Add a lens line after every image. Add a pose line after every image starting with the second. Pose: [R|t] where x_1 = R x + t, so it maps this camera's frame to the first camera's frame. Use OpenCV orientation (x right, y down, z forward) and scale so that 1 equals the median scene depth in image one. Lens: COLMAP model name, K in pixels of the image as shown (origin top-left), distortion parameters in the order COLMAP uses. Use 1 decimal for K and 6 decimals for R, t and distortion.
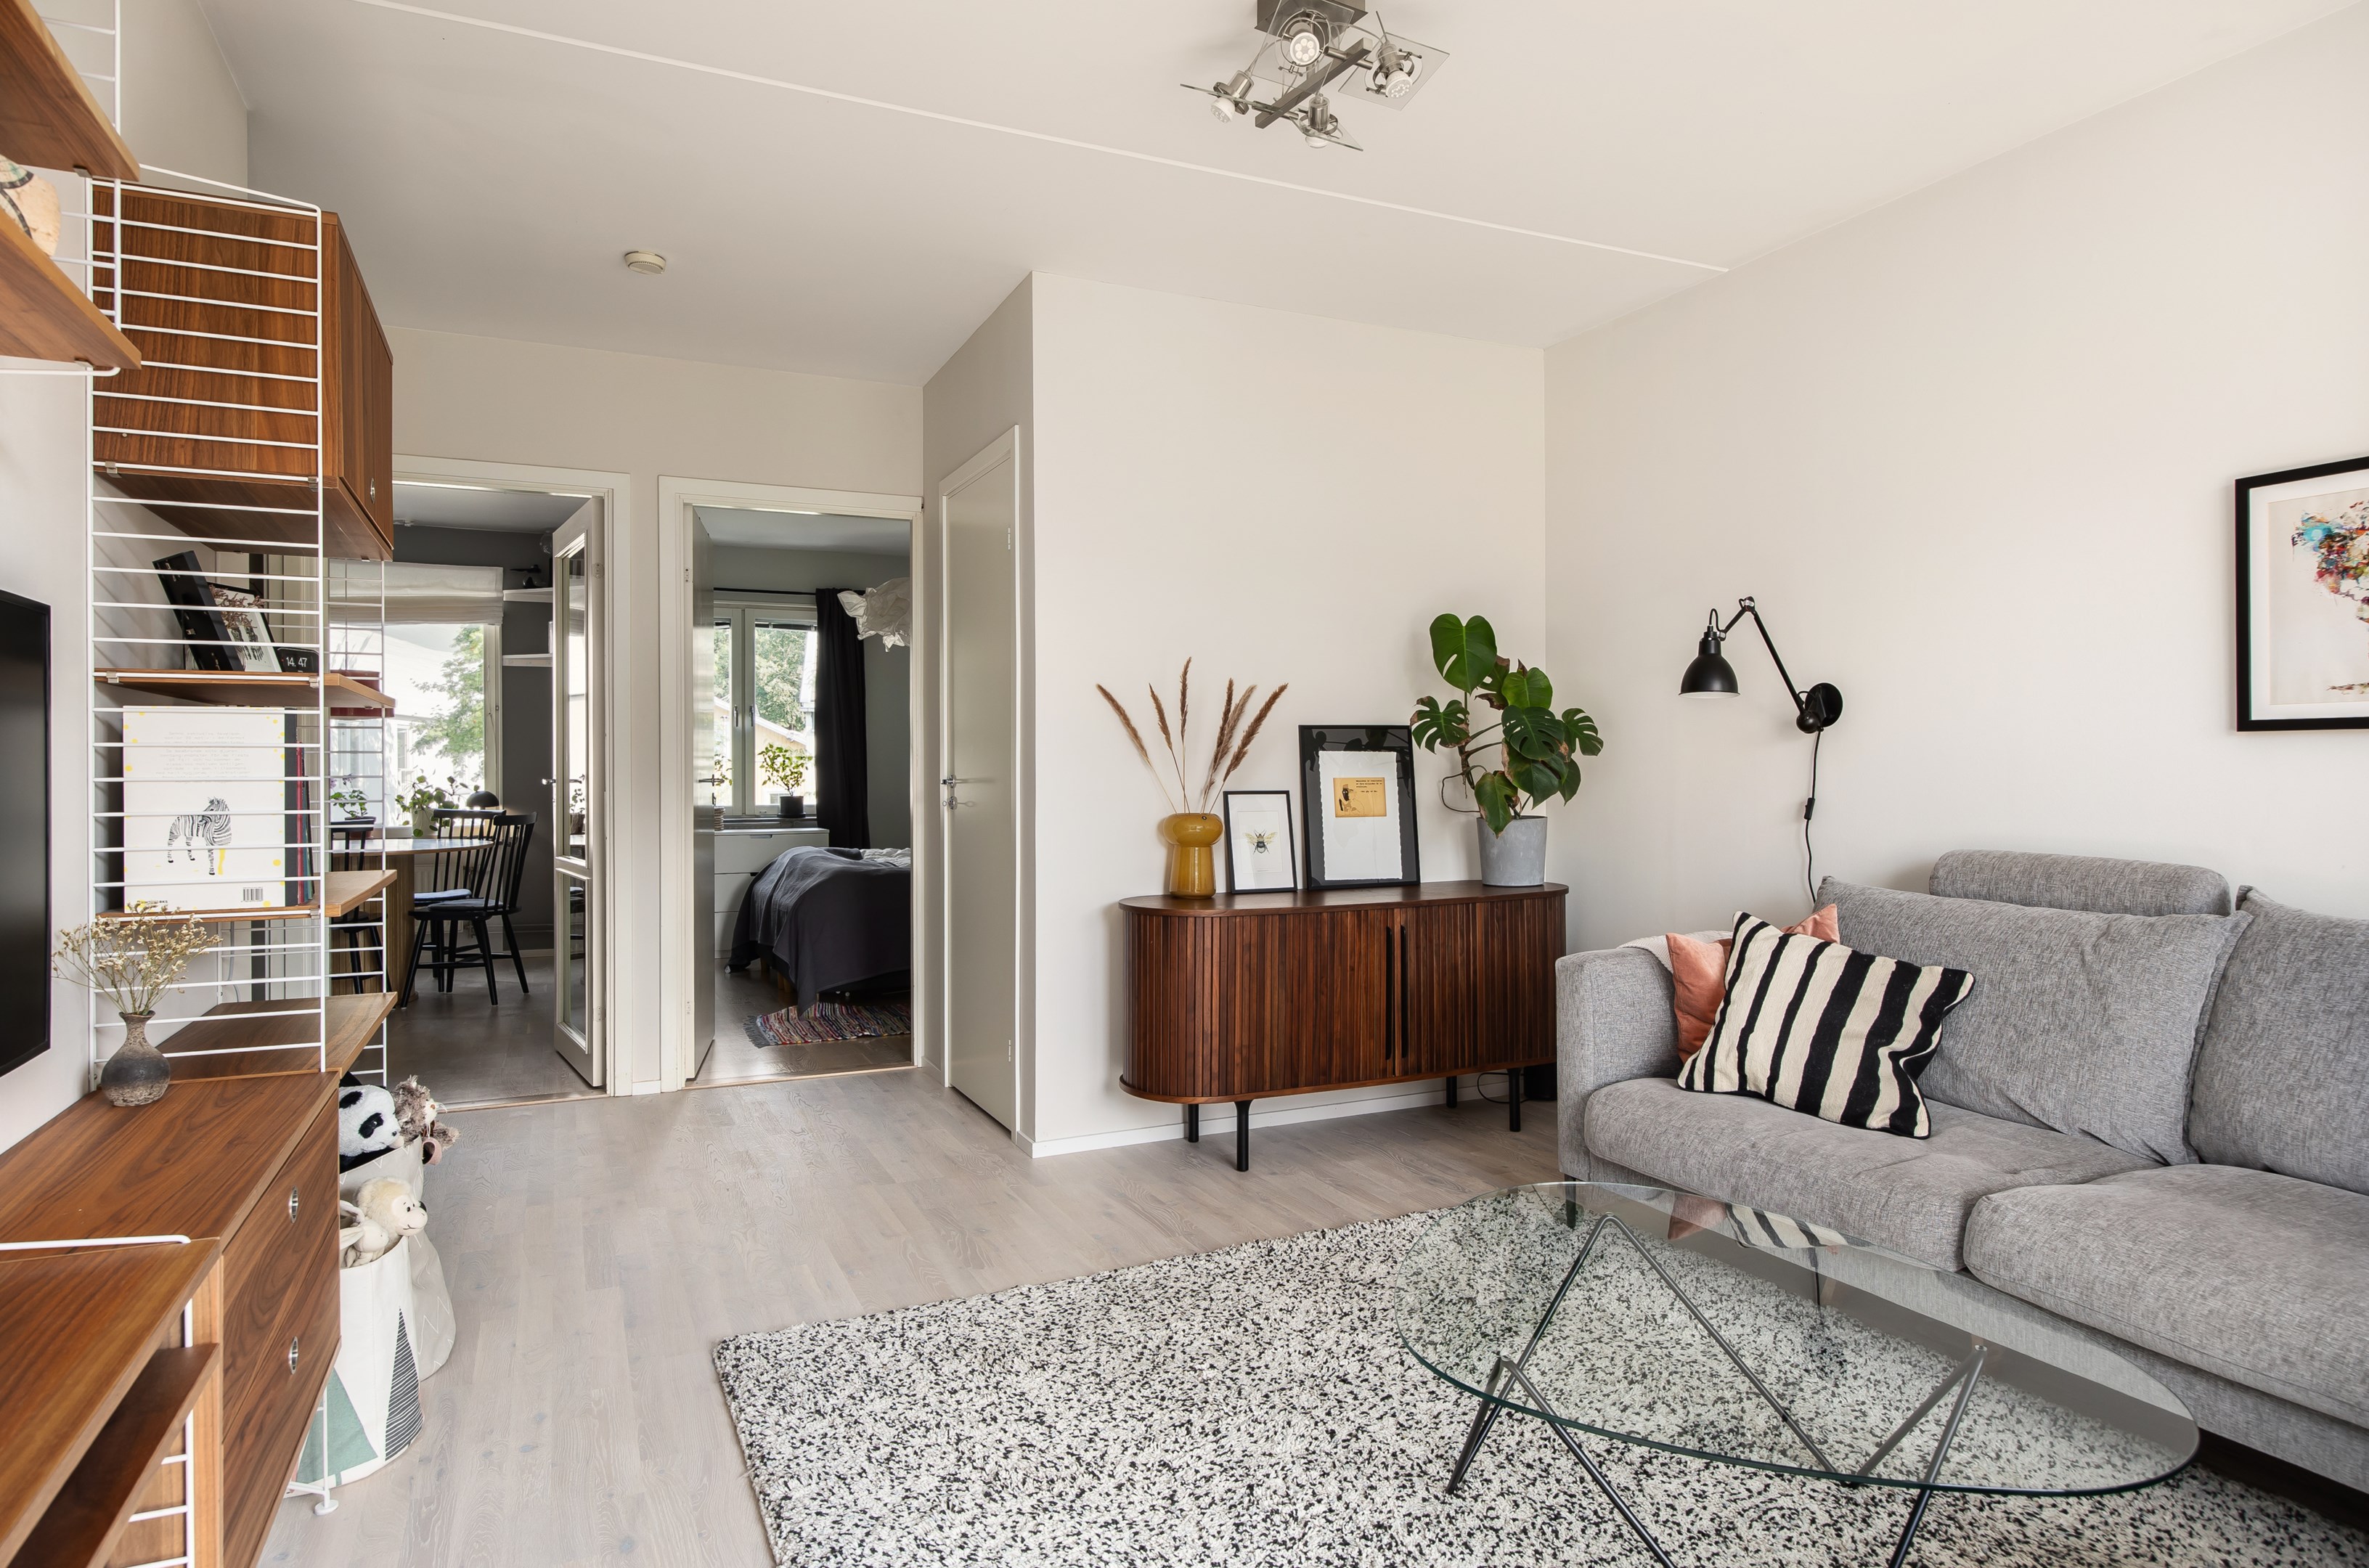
lens RADIAL K [[1331.9, 0, 1184.5], [0, 1331.9, 784.0], [0, 0, 1]] dist [-0.030835, -0.000268]
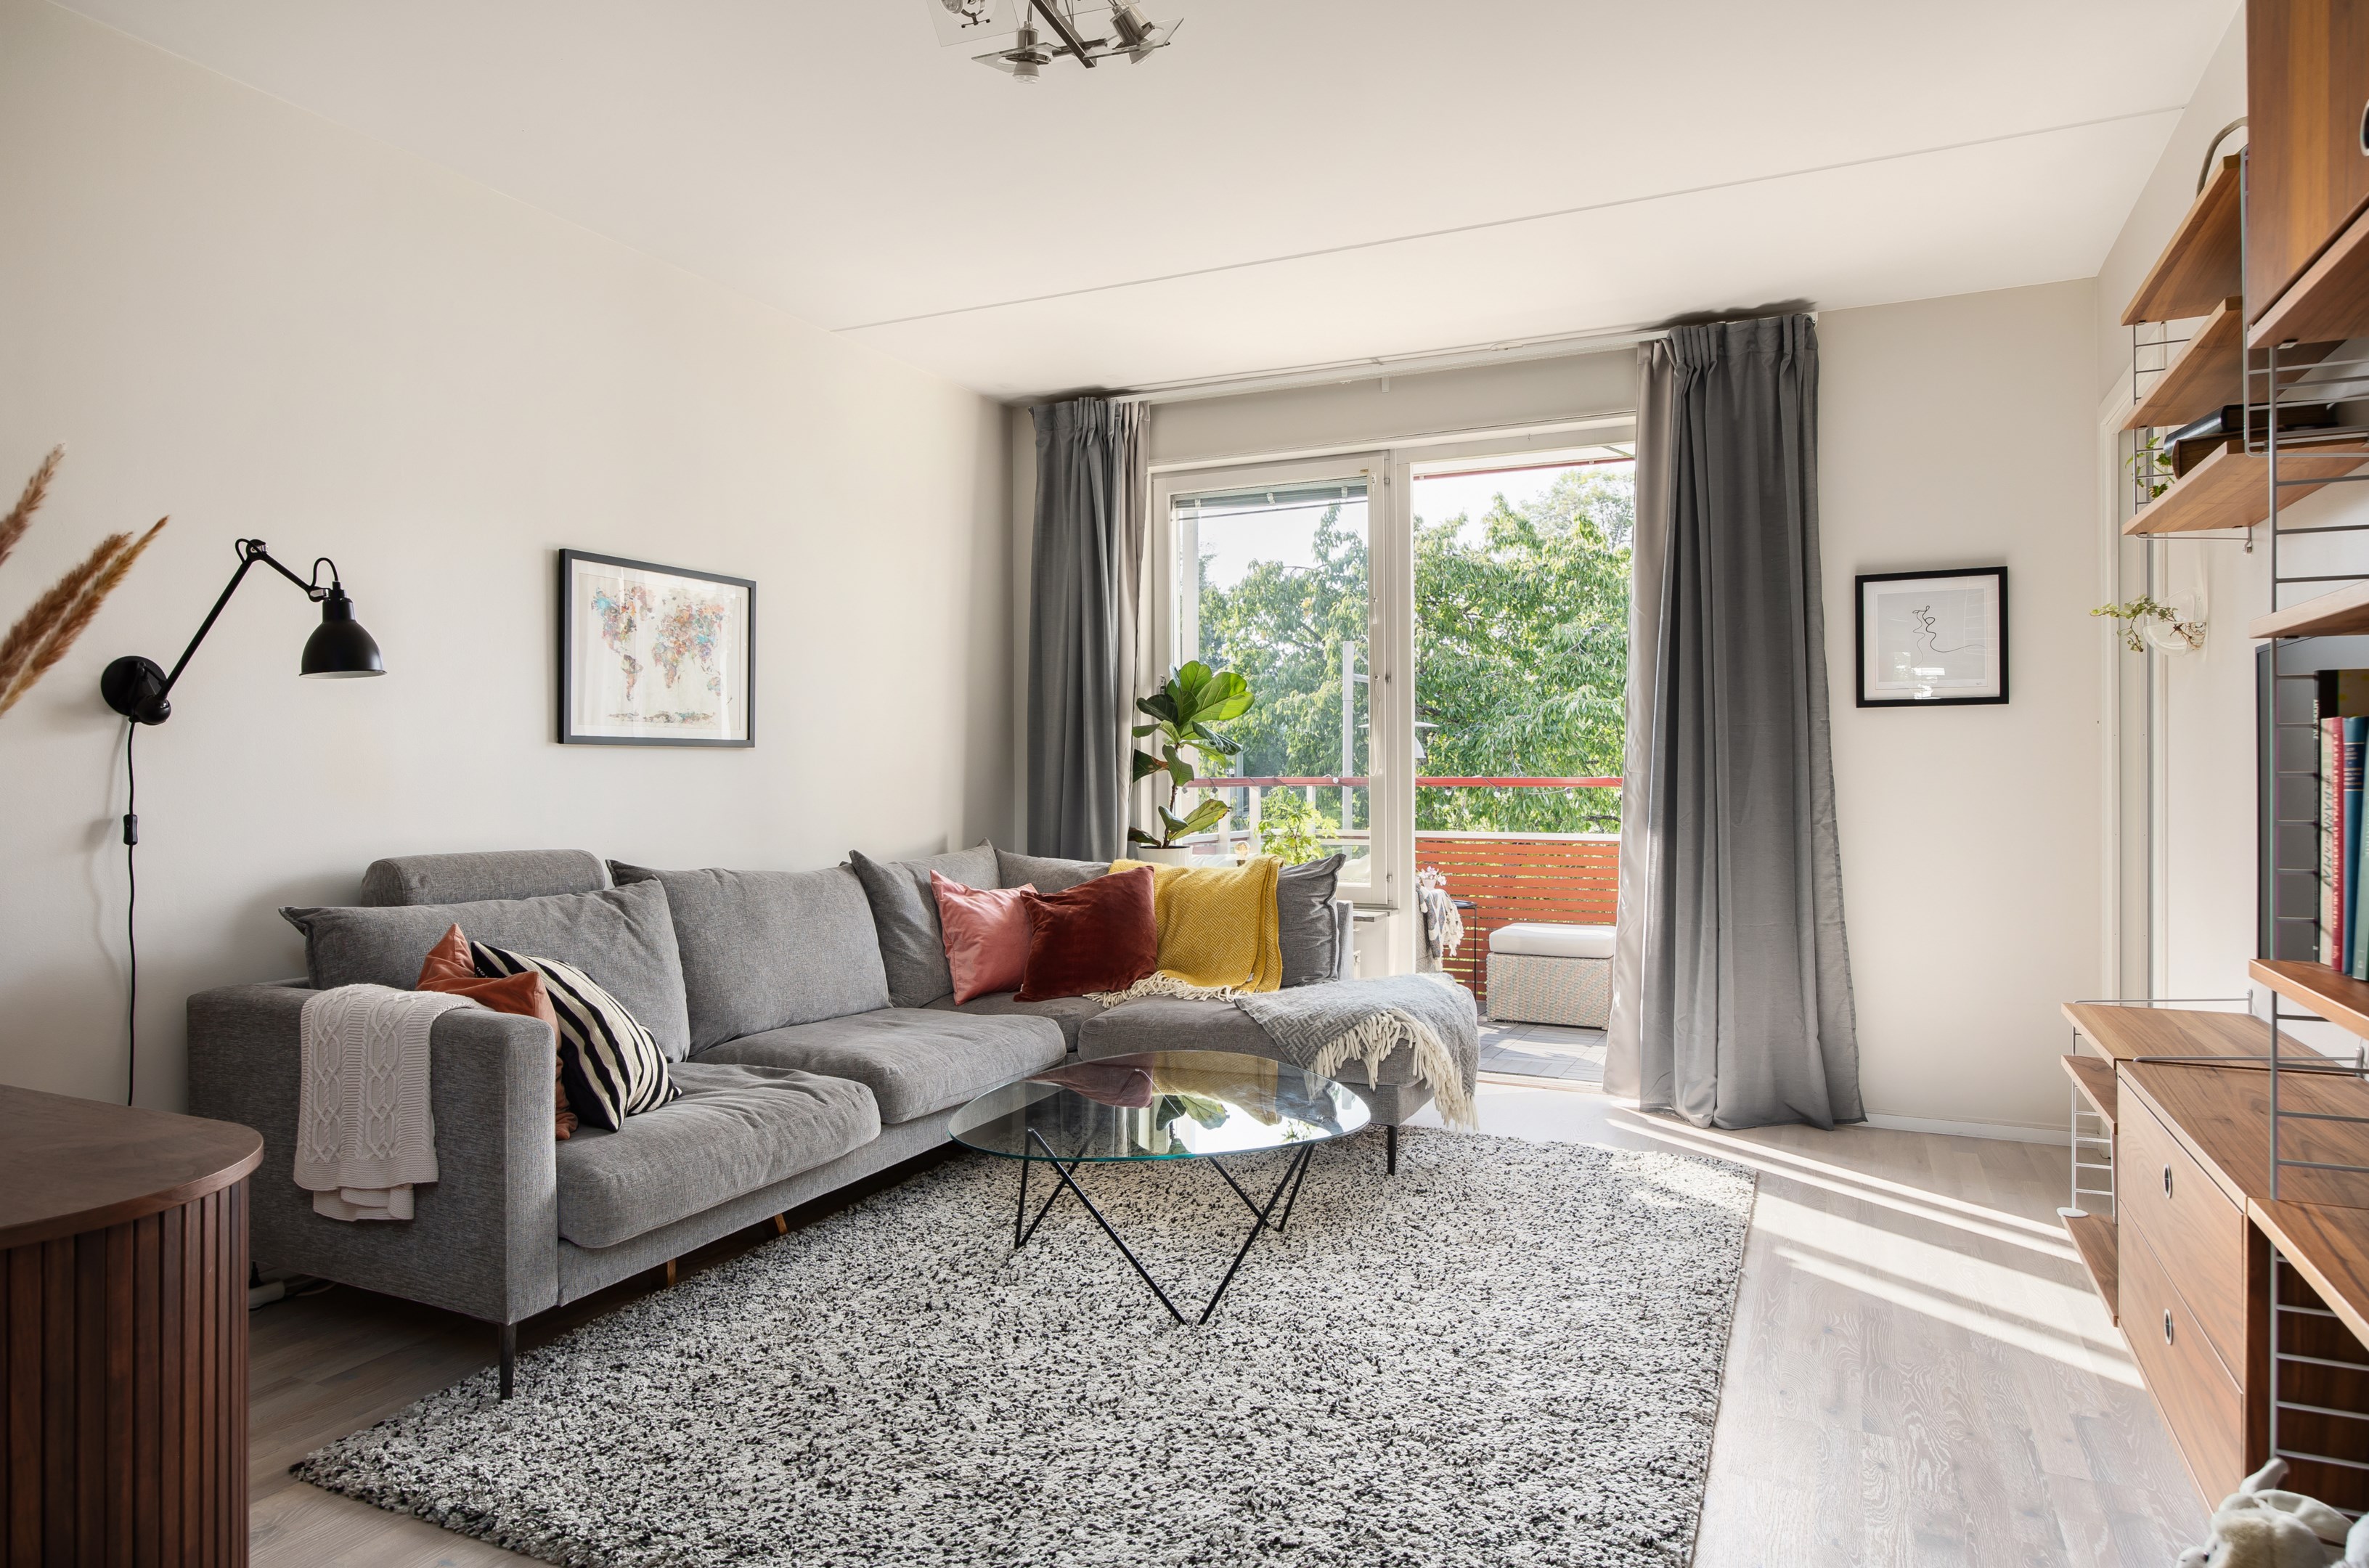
lens RADIAL K [[1425.0, 0, 1184.5], [0, 1425.0, 784.0], [0, 0, 1]] dist [-0.002060, -0.000473]
pose [[-0.639552, -0.000983, 0.768747, -0.771533], [0.010960, 0.999886, 0.010396, -0.012160], [-0.768670, 0.015074, -0.639468, 1.691201]]
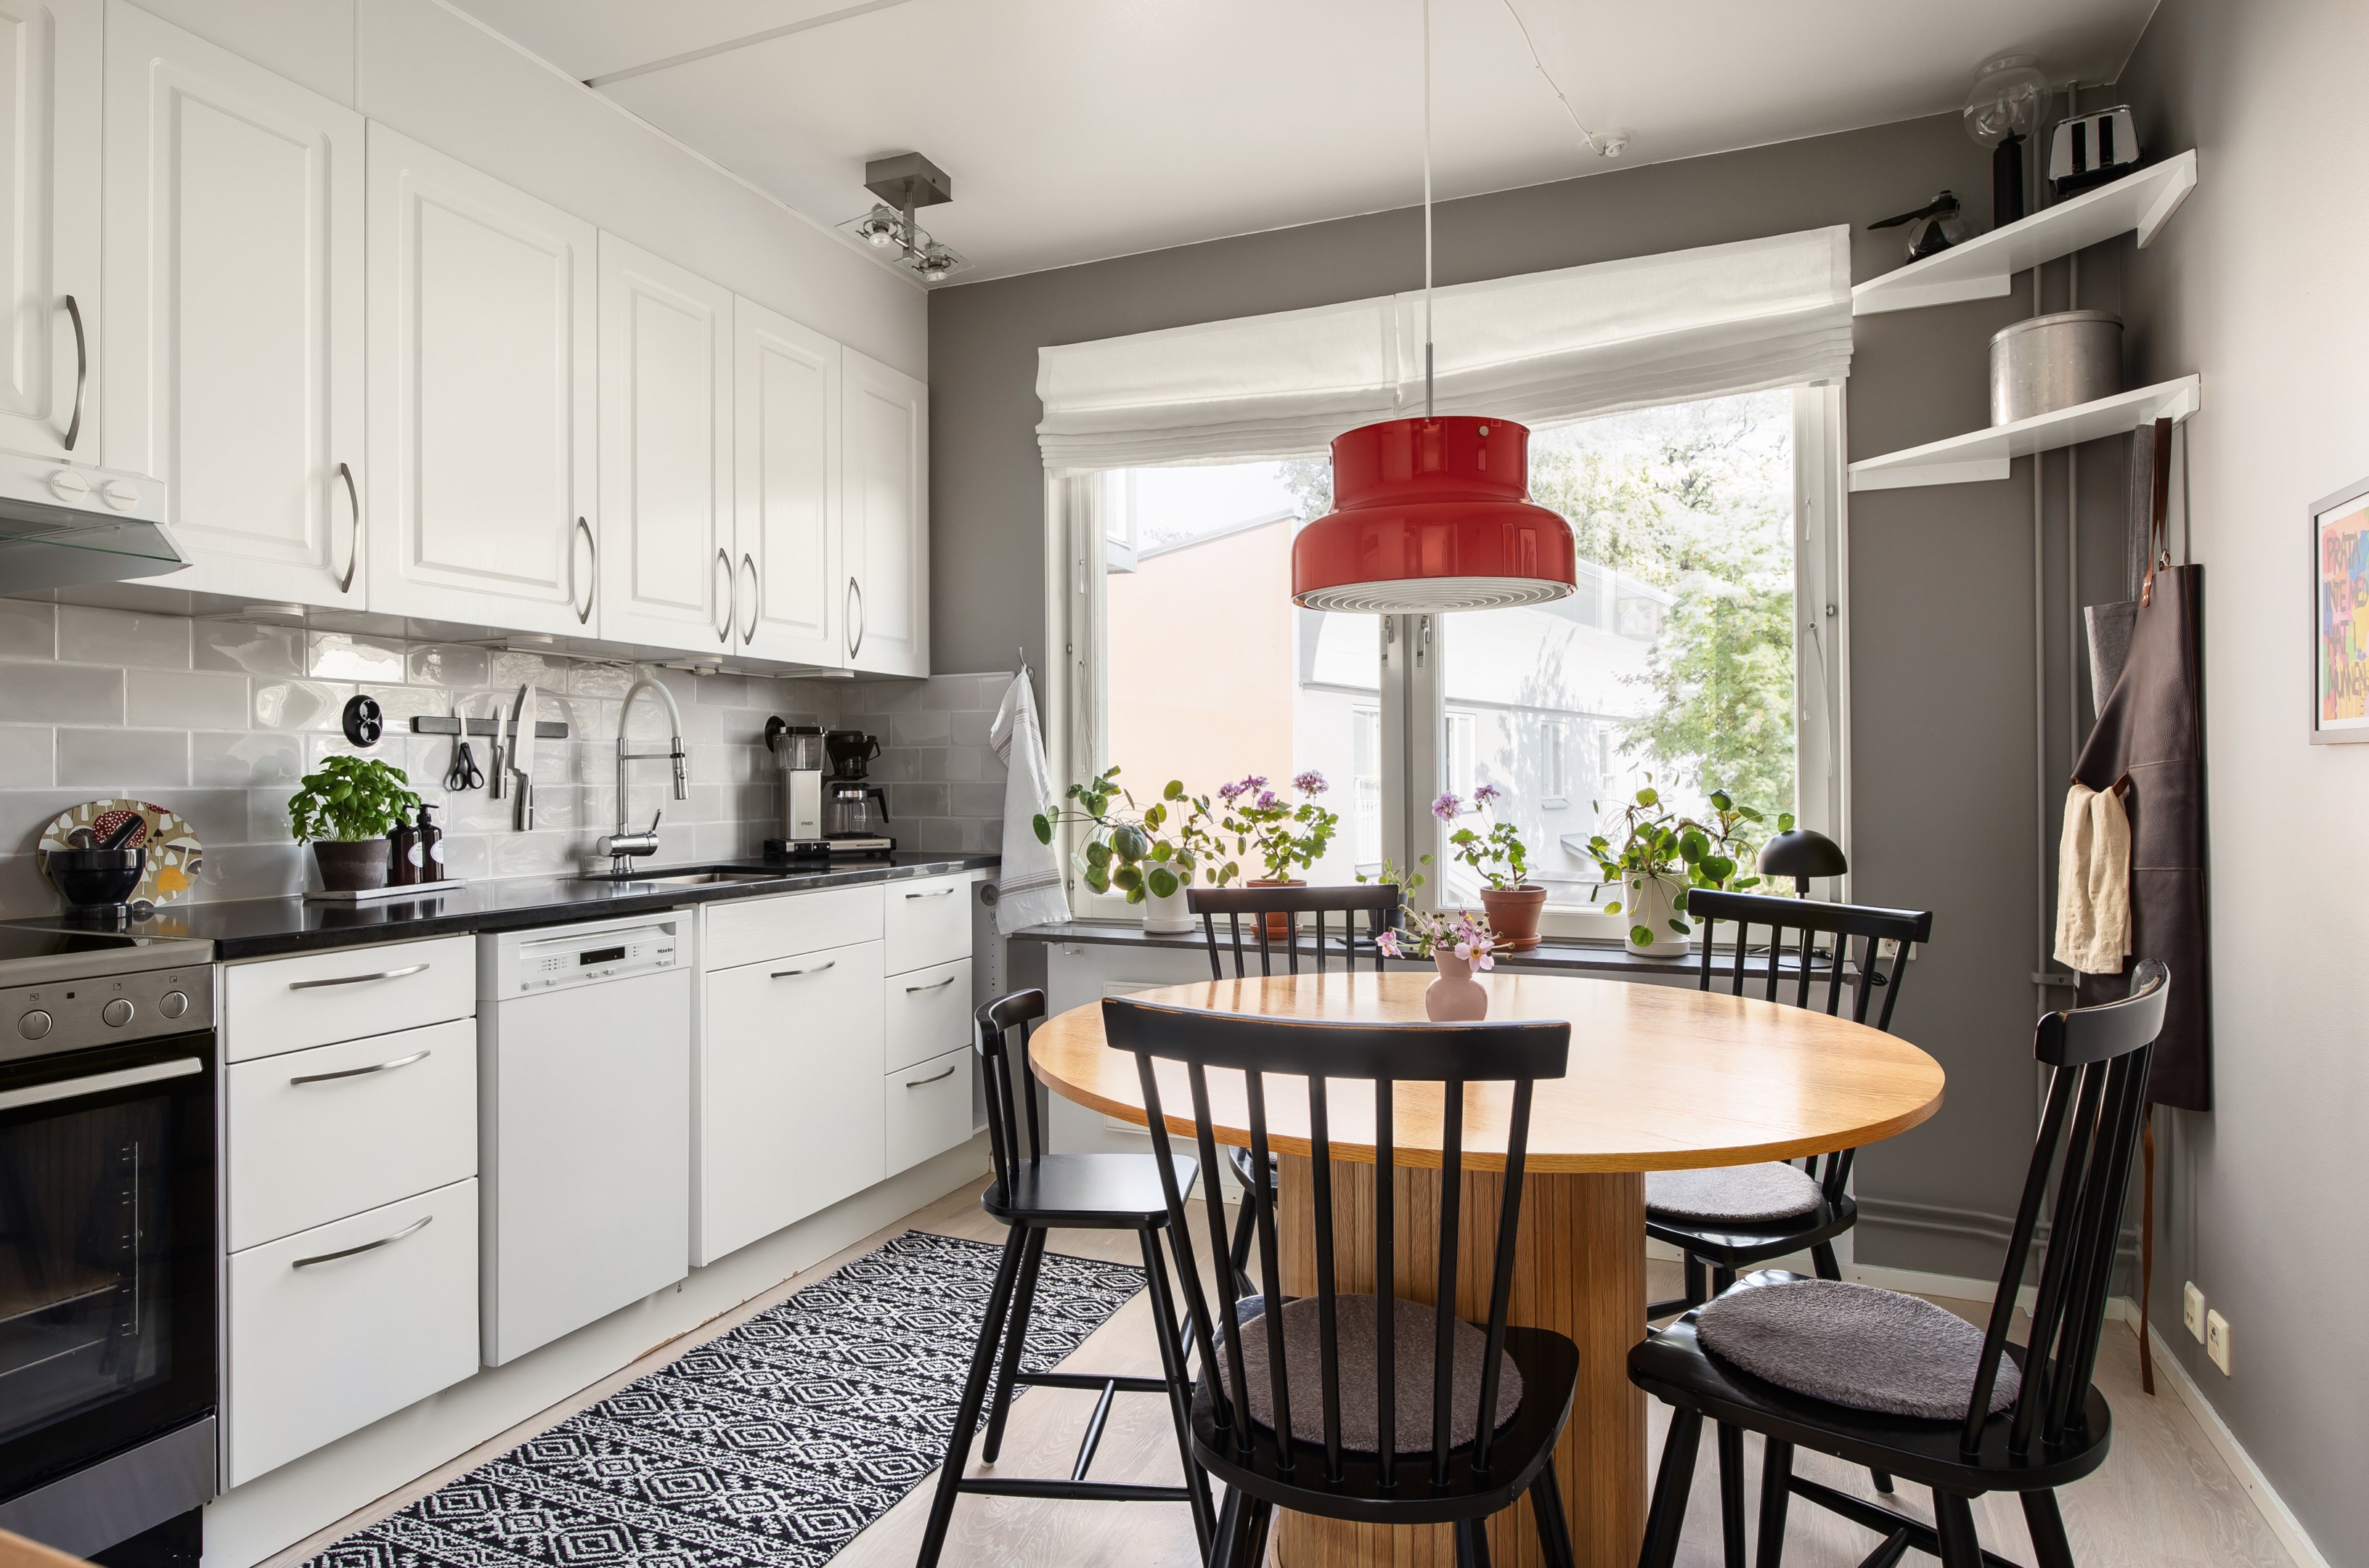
lens RADIAL K [[1331.9, 0, 1184.5], [0, 1331.9, 784.0], [0, 0, 1]] dist [-0.030835, -0.000268]
pose [[0.666302, -0.001119, -0.745681, -0.366391], [-0.001718, 0.999994, -0.003035, -0.006361], [0.745680, 0.003303, 0.666296, 0.616972]]
